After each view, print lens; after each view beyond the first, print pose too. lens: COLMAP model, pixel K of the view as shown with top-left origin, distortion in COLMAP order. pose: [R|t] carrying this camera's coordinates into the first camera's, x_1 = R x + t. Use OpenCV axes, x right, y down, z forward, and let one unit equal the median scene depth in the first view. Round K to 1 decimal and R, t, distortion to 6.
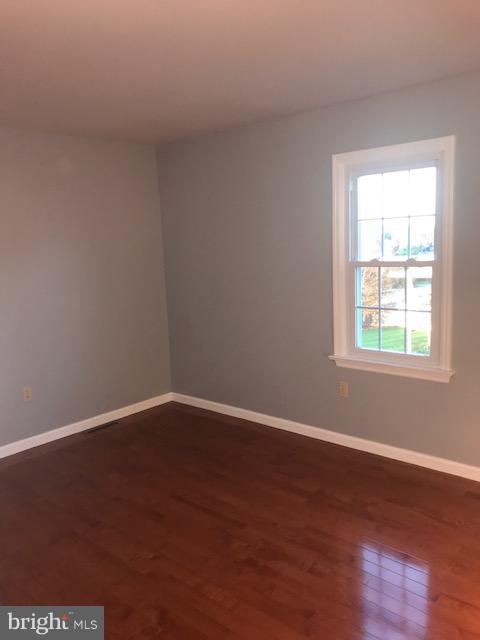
lens RADIAL K [[519.5, 0, 240.0], [0, 519.5, 320.0], [0, 0, 1]] dist [0.047647, -0.083397]
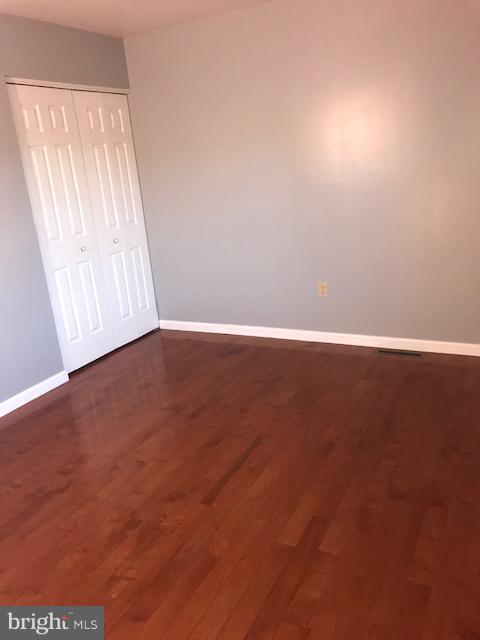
lens RADIAL K [[519.5, 0, 240.0], [0, 519.5, 320.0], [0, 0, 1]] dist [0.047647, -0.083397]
pose [[0.235381, 0.304358, -0.923018, 0.622998], [-0.068718, 0.952536, 0.296568, -0.108816], [0.969471, -0.006378, 0.245124, 0.782382]]
